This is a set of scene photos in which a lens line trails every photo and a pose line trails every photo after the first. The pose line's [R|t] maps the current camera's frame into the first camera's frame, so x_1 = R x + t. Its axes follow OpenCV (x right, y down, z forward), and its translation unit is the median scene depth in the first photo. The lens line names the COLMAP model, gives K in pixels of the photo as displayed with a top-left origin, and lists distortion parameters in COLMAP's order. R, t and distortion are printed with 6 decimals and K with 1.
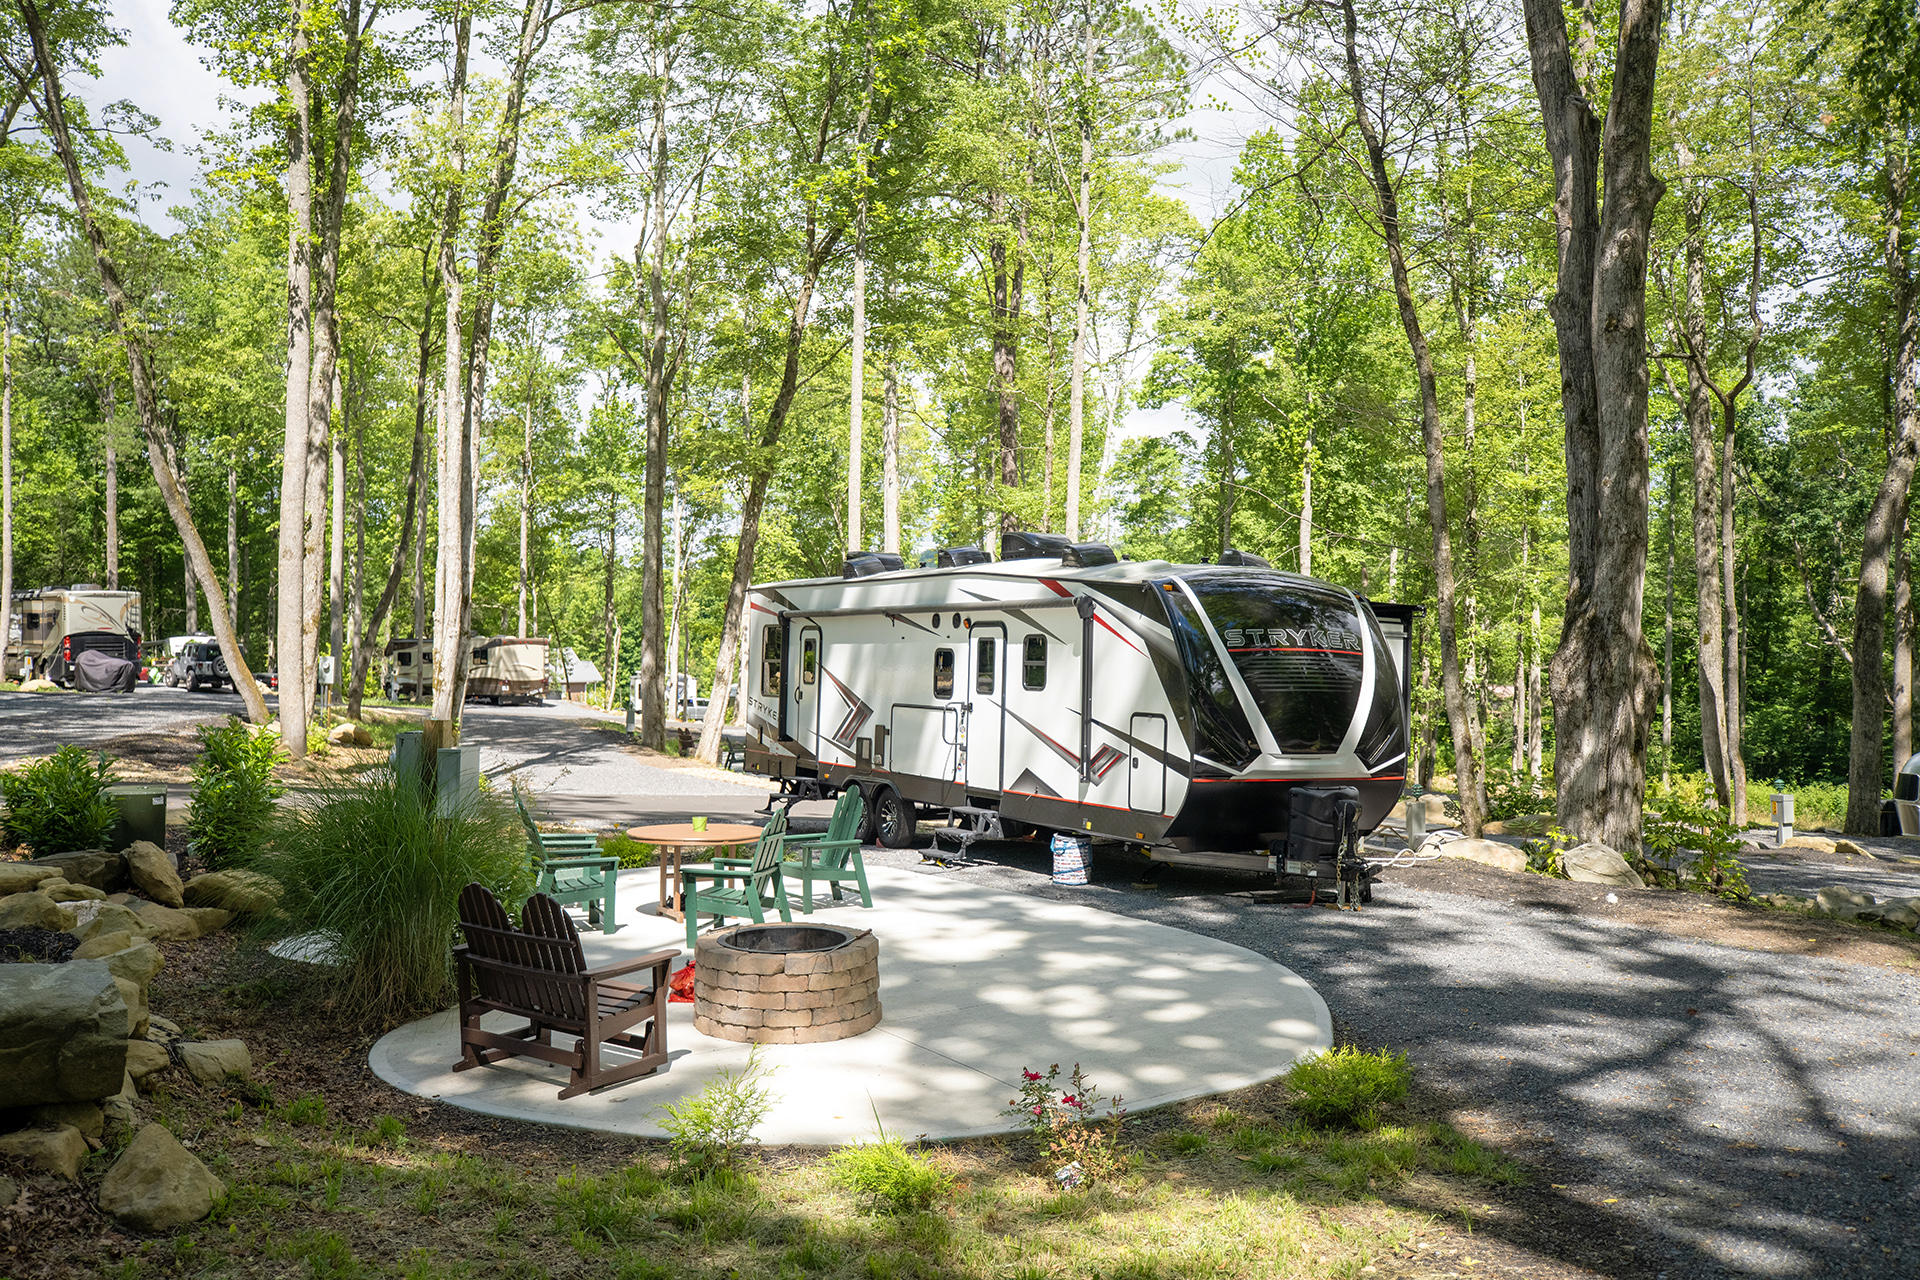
lens RADIAL K [[1656.2, 0, 963.6], [0, 1656.2, 640.7], [0, 0, 1]] dist [-0.010040, -0.000276]
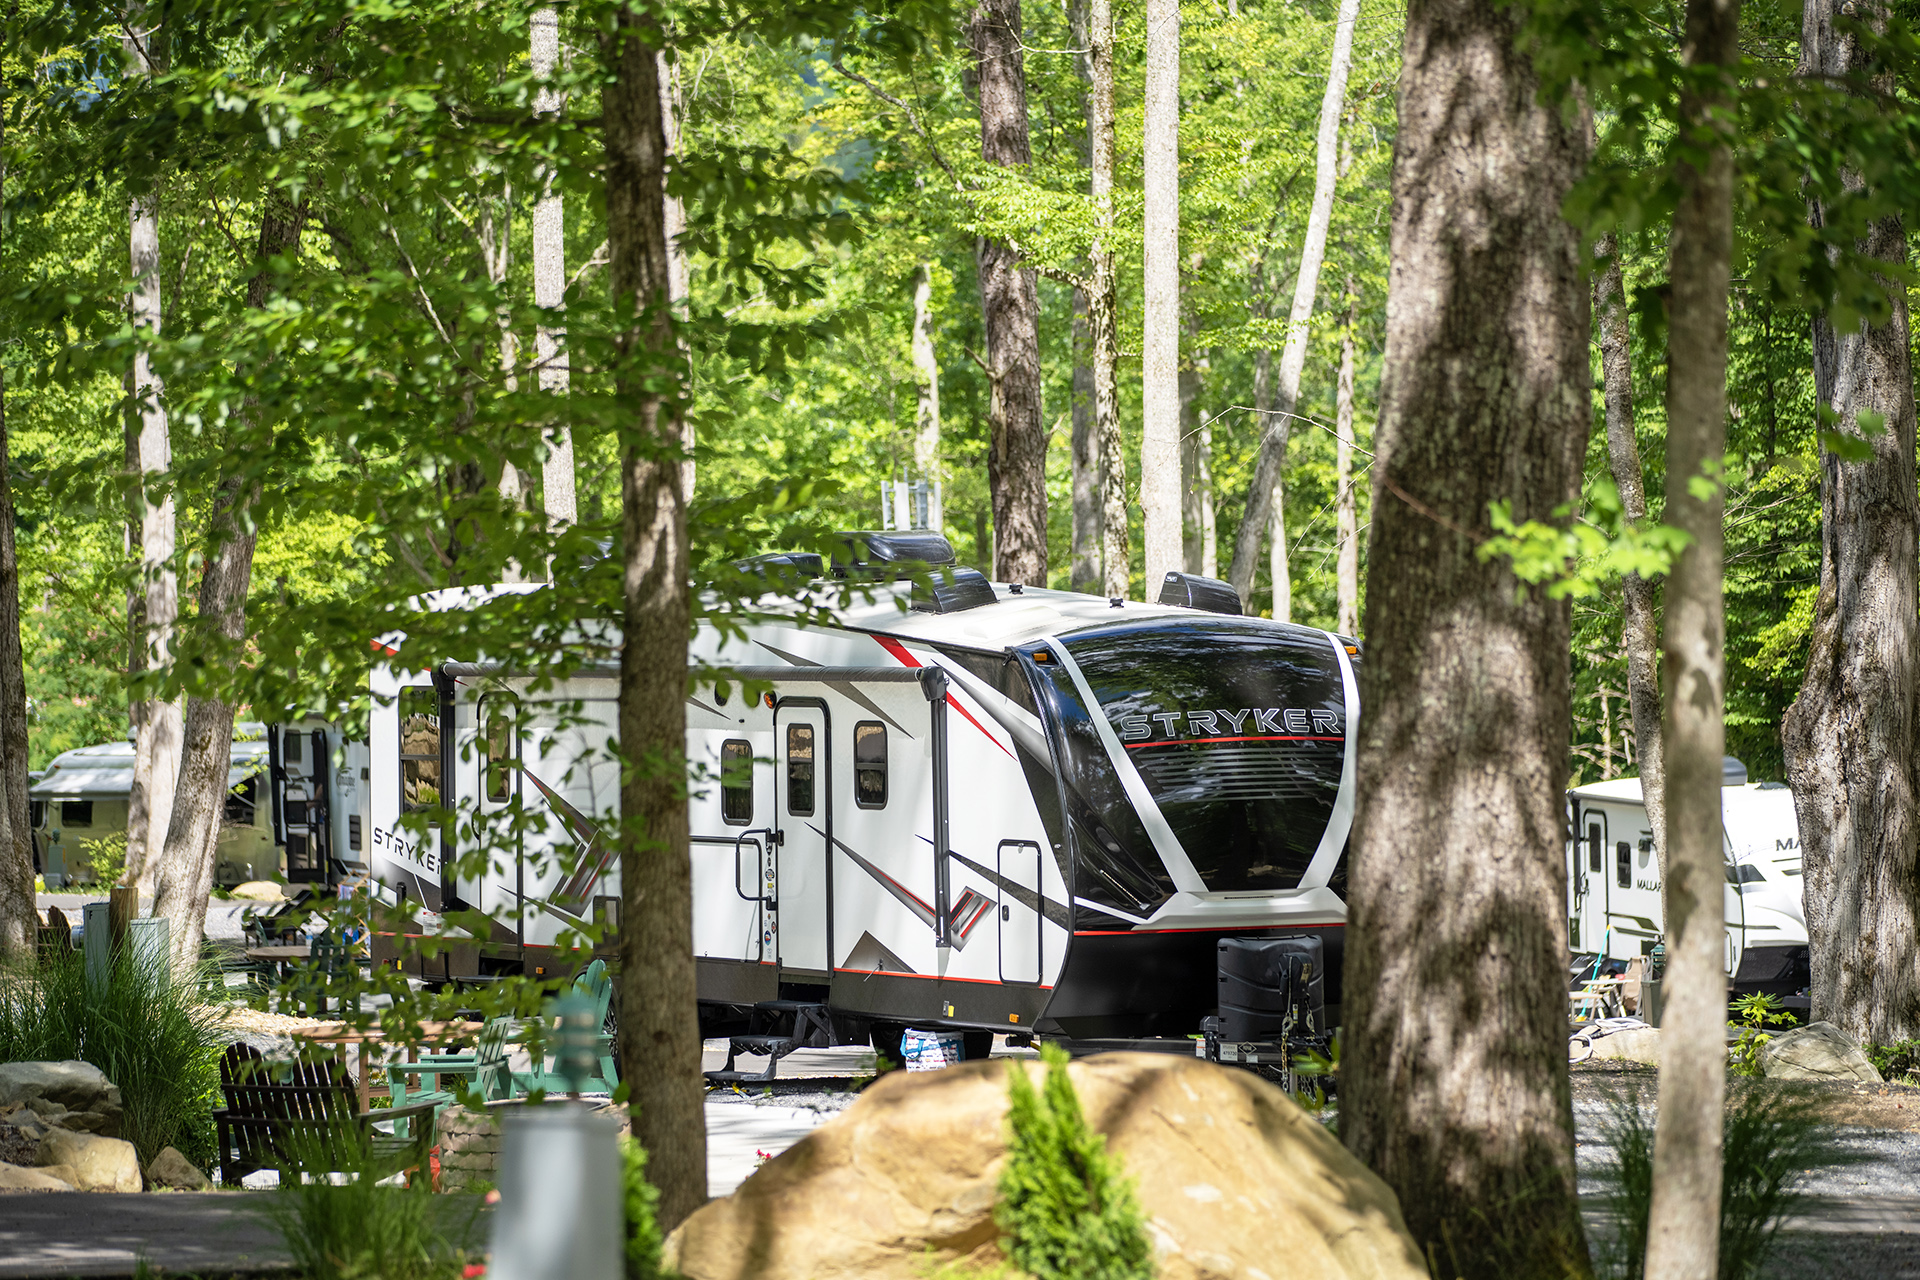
lens RADIAL K [[8595.7, 0, 958.7], [0, 8595.7, 639.7], [0, 0, 1]] dist [0.433659, 0.000000]
pose [[0.999315, -0.034628, -0.013017, 0.128728], [0.034920, 0.999127, 0.022937, -0.116720], [0.012211, -0.023376, 0.999652, -2.453568]]
